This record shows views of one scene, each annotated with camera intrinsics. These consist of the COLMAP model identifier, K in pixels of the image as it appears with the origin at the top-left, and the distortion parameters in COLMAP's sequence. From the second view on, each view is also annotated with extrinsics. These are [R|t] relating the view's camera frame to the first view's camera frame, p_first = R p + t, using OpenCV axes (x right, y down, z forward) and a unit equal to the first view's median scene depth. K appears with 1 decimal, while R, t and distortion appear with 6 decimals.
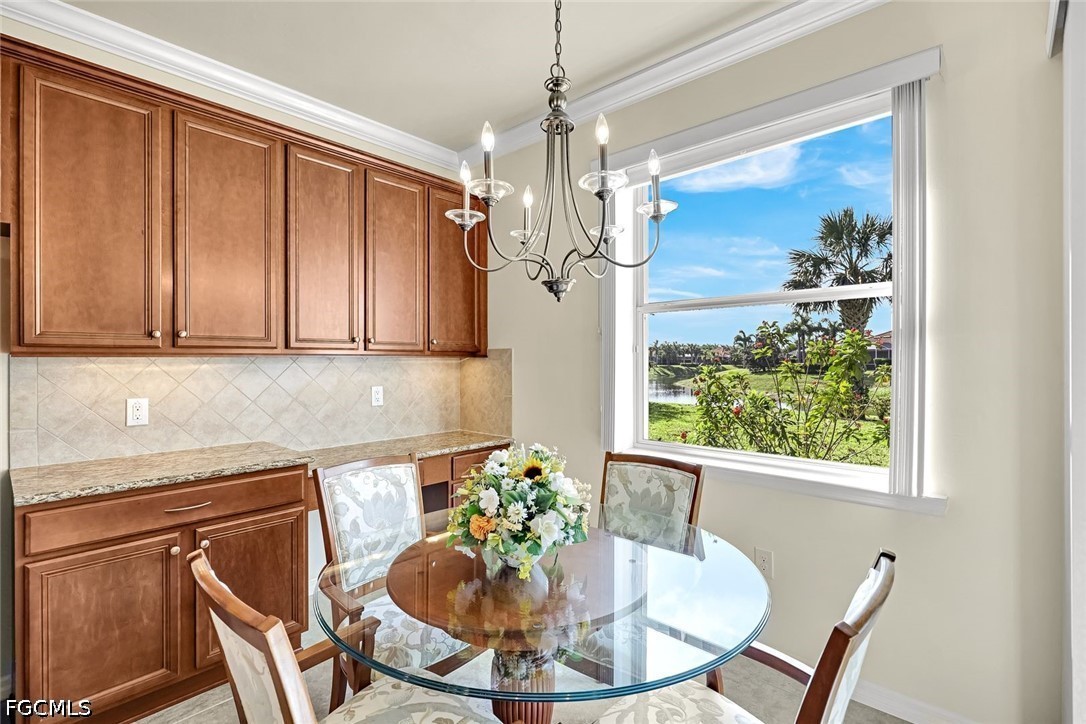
lens RADIAL K [[502.2, 0, 542.2], [0, 502.2, 360.8], [0, 0, 1]] dist [-0.000056, -0.000129]
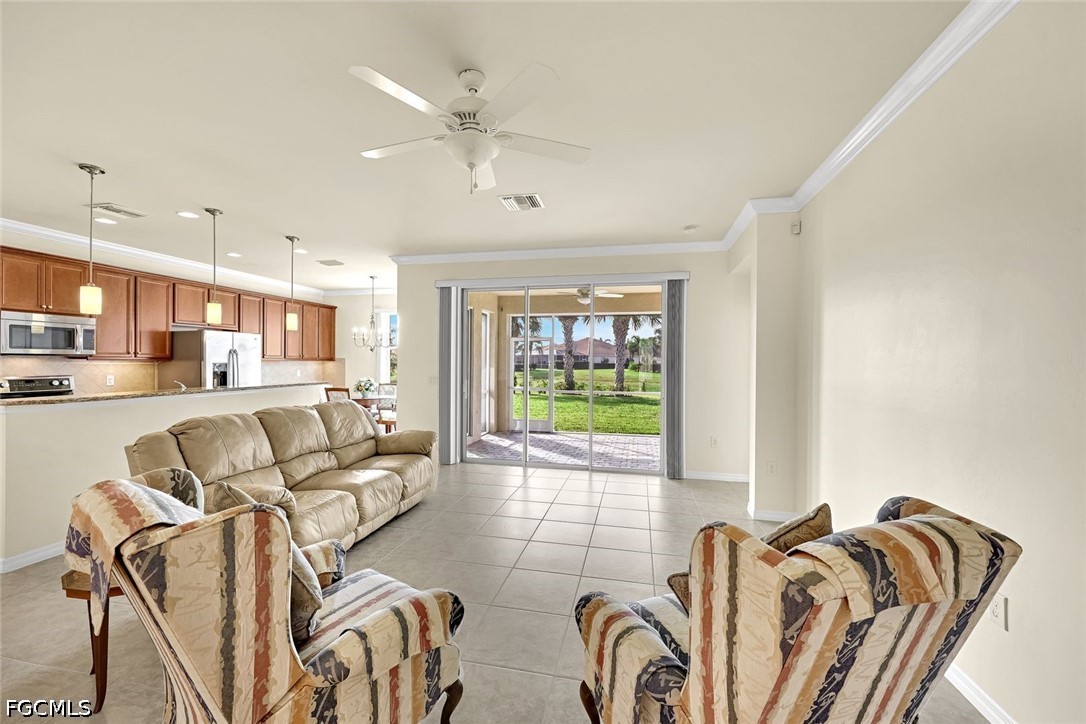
lens RADIAL K [[435.8, 0, 540.2], [0, 435.8, 360.5], [0, 0, 1]] dist [-0.002972, 0.000191]
pose [[0.869267, 0.006321, 0.494302, -0.323894], [-0.005249, 0.999980, -0.003556, -0.007182], [-0.494315, 0.000497, 0.869283, -1.827930]]
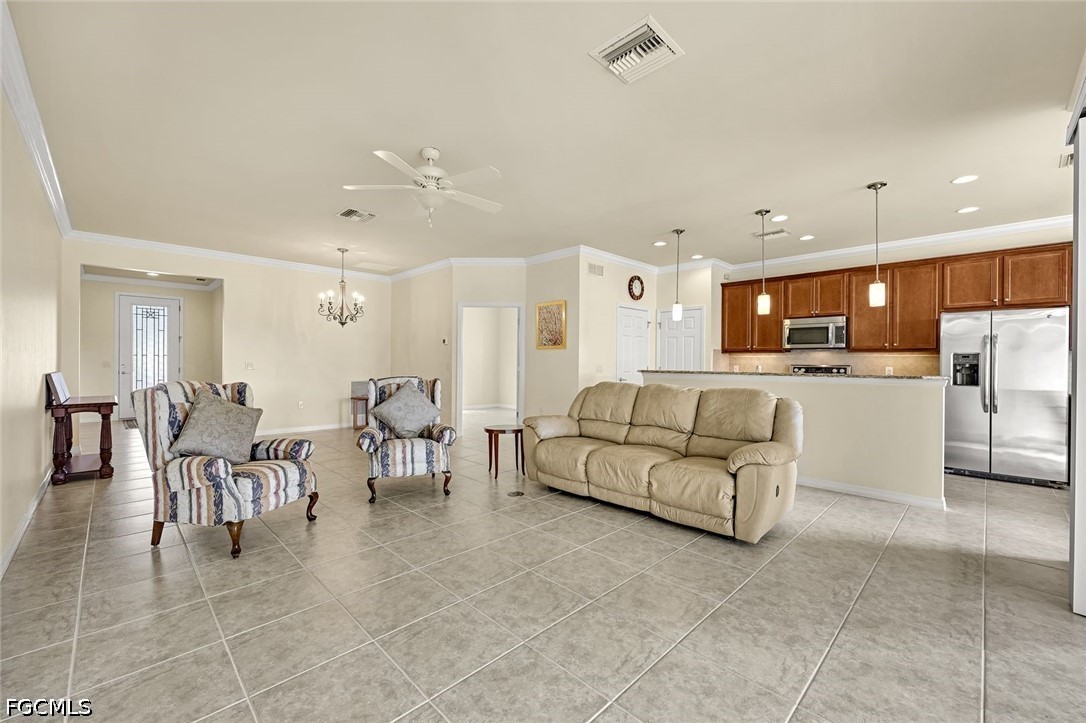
lens RADIAL K [[435.8, 0, 536.8], [0, 435.8, 364.1], [0, 0, 1]] dist [-0.002972, 0.000191]
pose [[-0.056160, 0.004640, -0.998411, 0.807973], [-0.009041, 0.999946, 0.005156, 0.040792], [0.998381, 0.009316, -0.056115, -0.957387]]
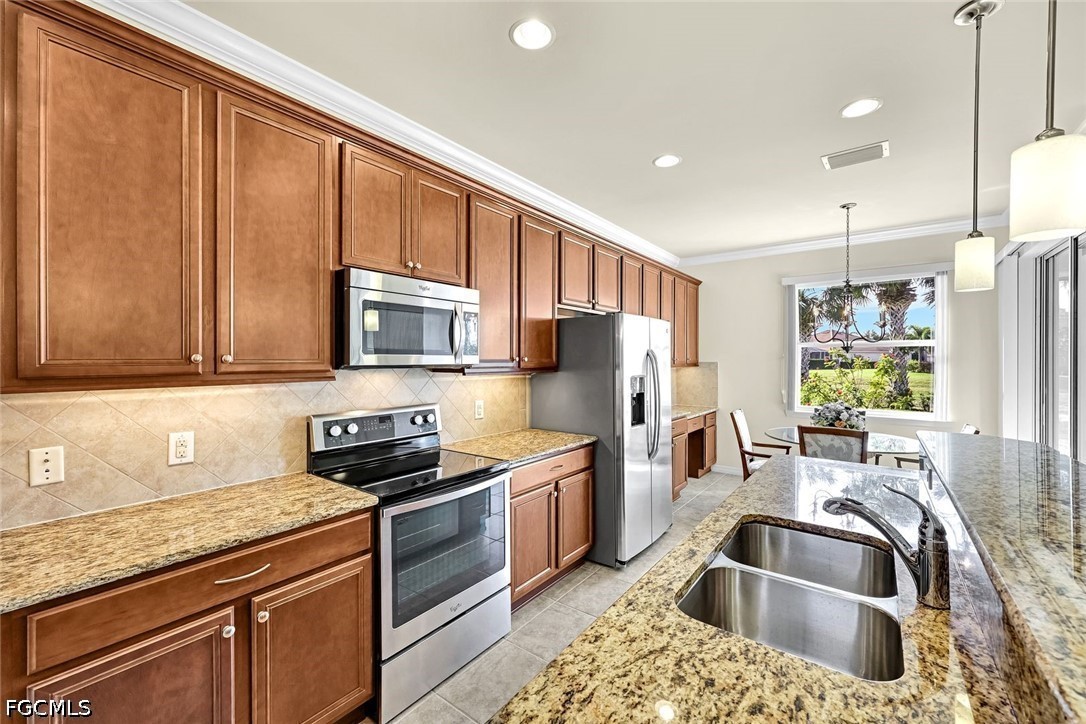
lens RADIAL K [[435.8, 0, 535.6], [0, 435.8, 360.3], [0, 0, 1]] dist [-0.002972, 0.000191]
pose [[0.997064, 0.001256, 0.076559, -0.840180], [-0.001435, 0.999996, 0.002279, -0.031996], [-0.076556, -0.002382, 0.997062, -0.599932]]
